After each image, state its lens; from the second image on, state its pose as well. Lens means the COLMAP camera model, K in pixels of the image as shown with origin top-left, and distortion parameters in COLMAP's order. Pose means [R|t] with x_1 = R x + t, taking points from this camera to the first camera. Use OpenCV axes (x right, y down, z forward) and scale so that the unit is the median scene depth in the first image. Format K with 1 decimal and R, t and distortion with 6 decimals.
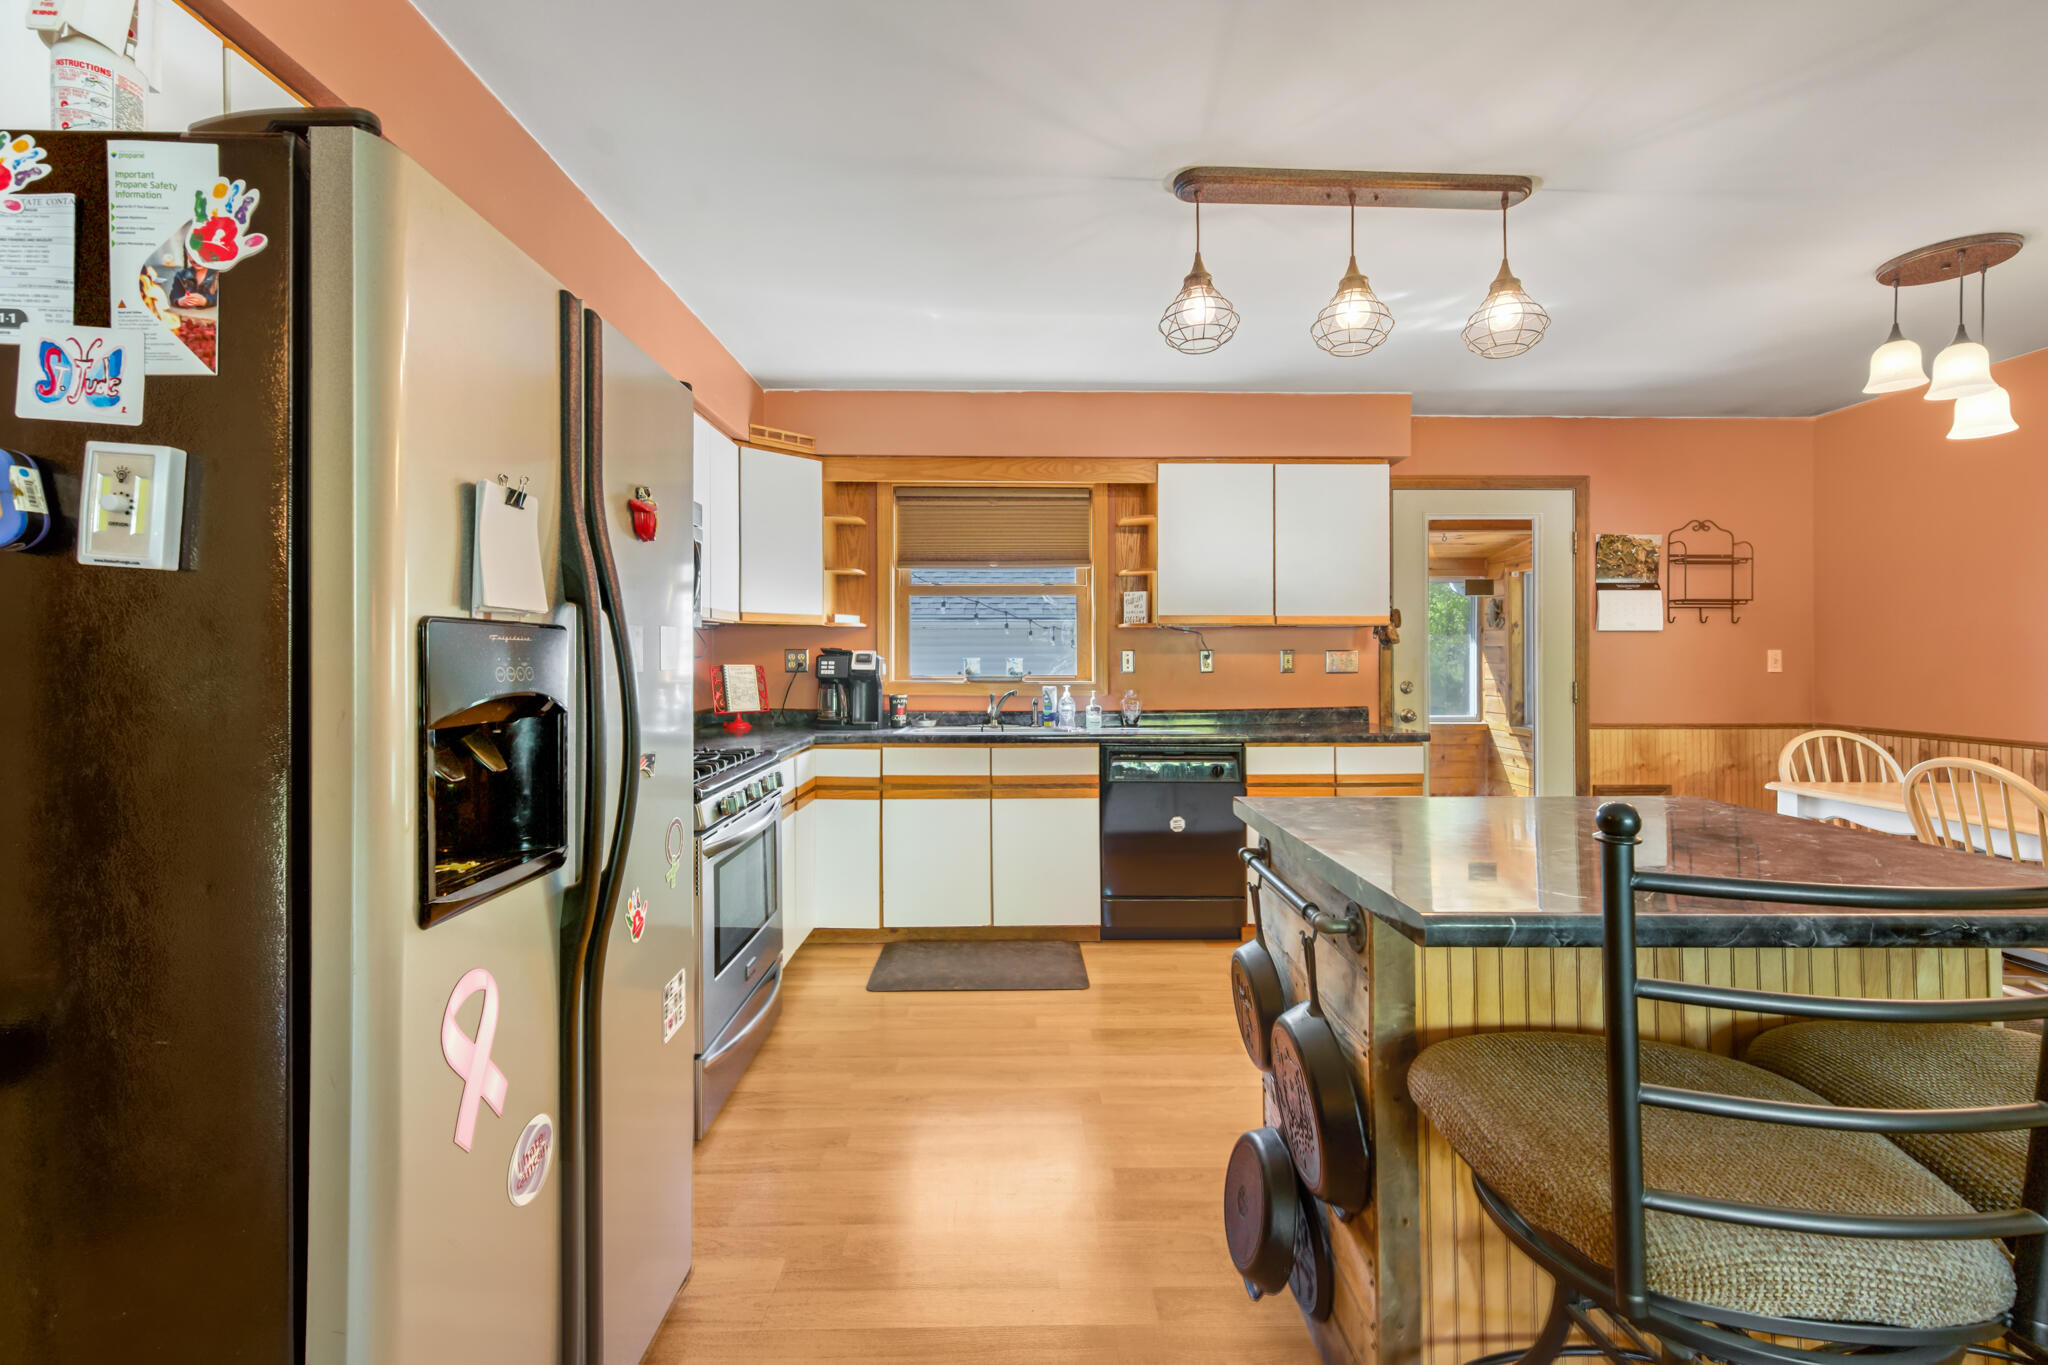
lens RADIAL K [[859.2, 0, 1027.0], [0, 859.2, 666.9], [0, 0, 1]] dist [0.018116, 0.000883]
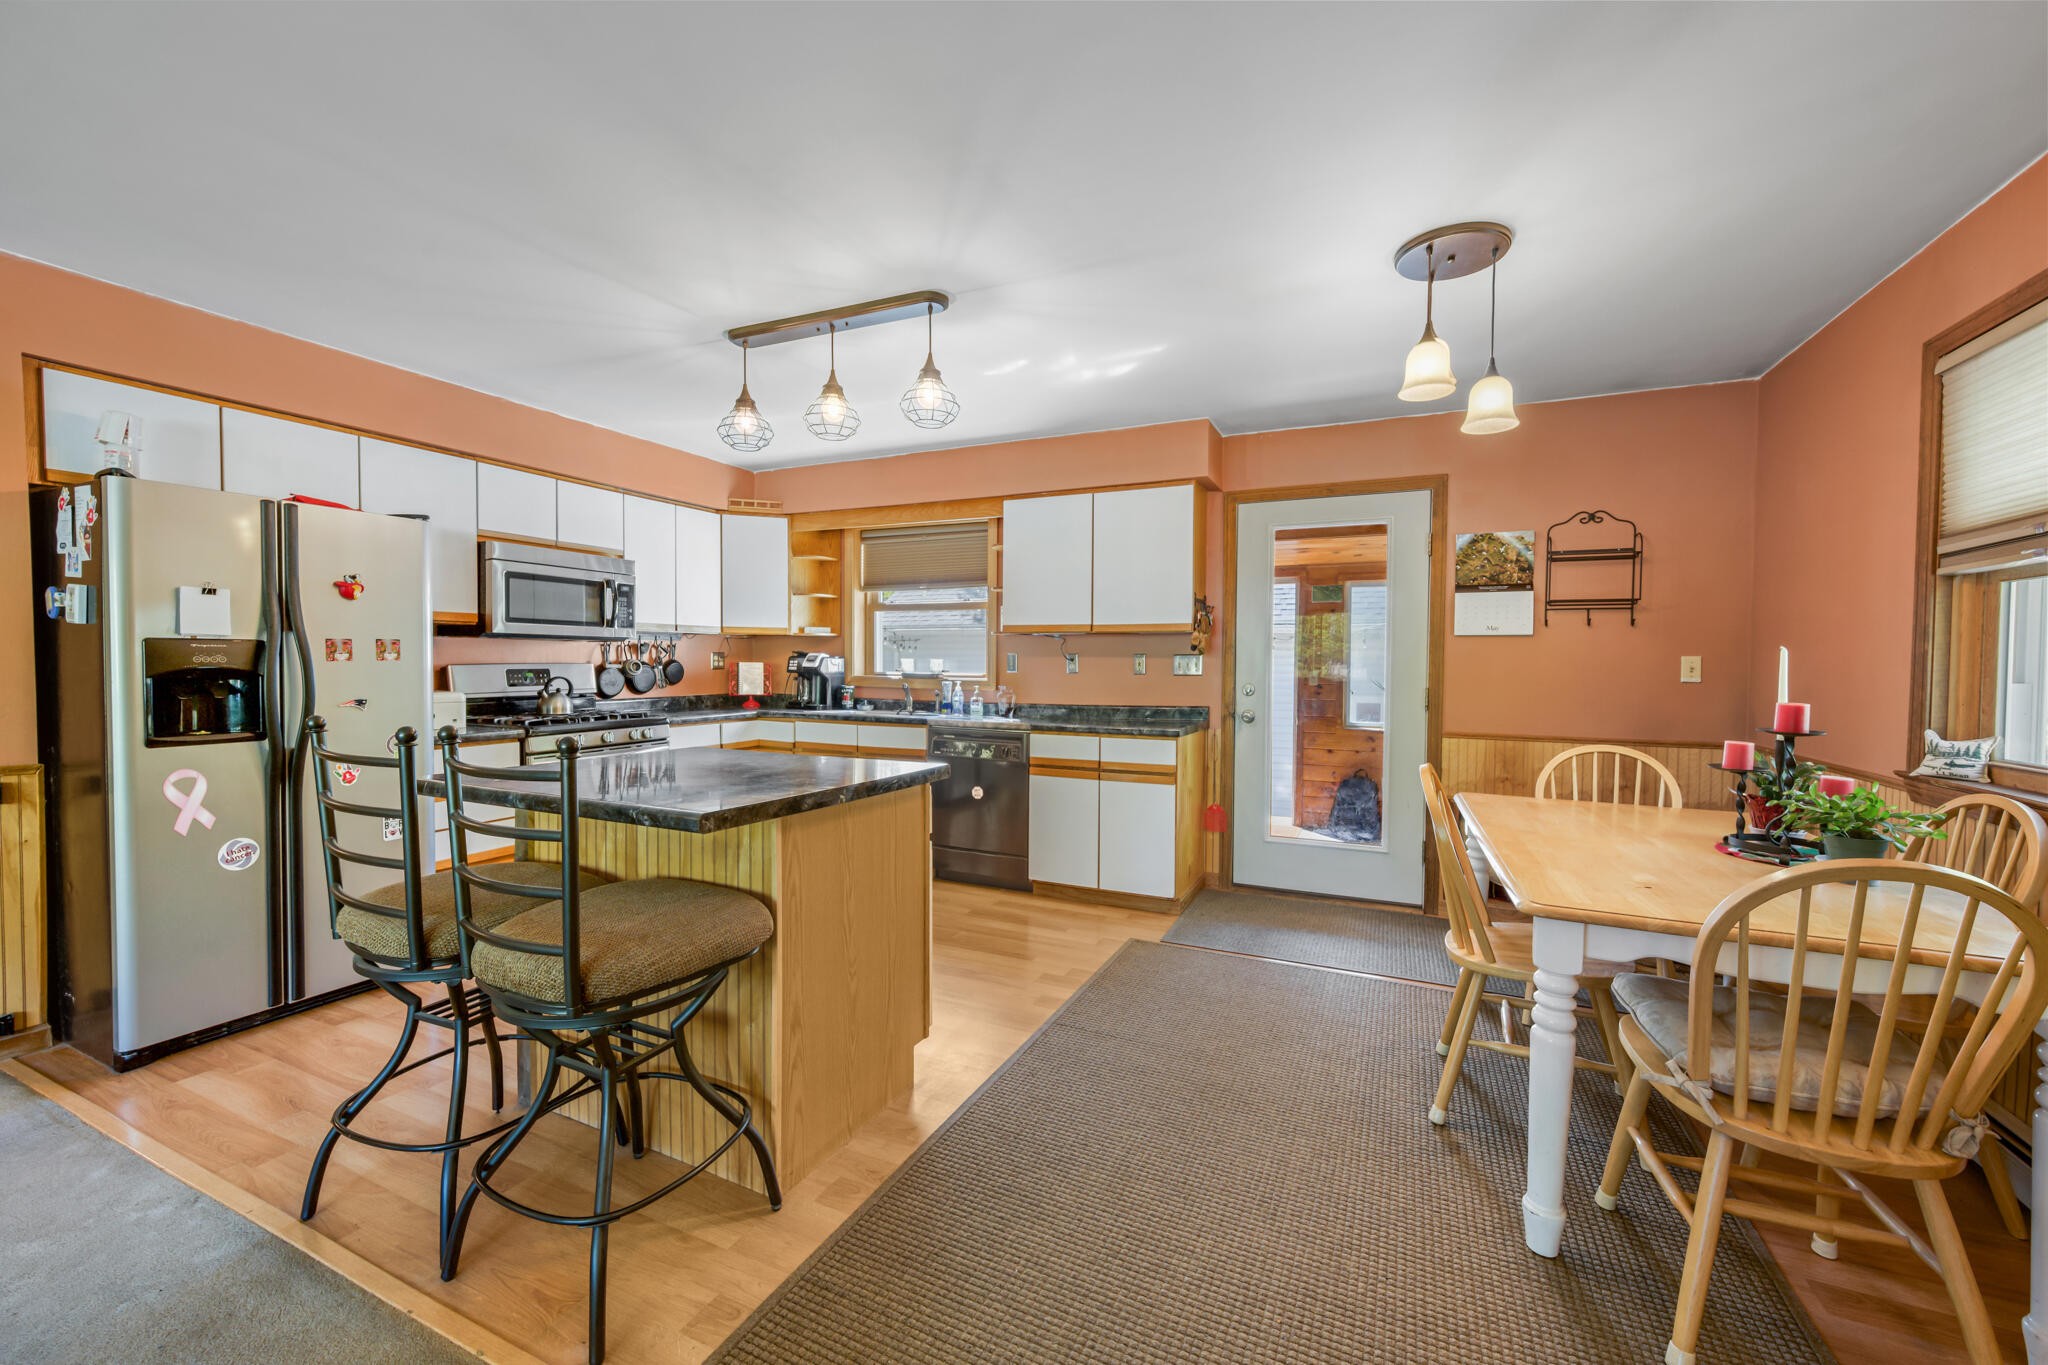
lens RADIAL K [[809.2, 0, 1019.2], [0, 809.2, 679.8], [0, 0, 1]] dist [-0.001064, -0.000002]
pose [[0.894138, 0.018387, -0.447415, 0.663654], [-0.013239, 0.999805, 0.014629, 0.000844], [0.447597, -0.007157, 0.894207, -0.017599]]
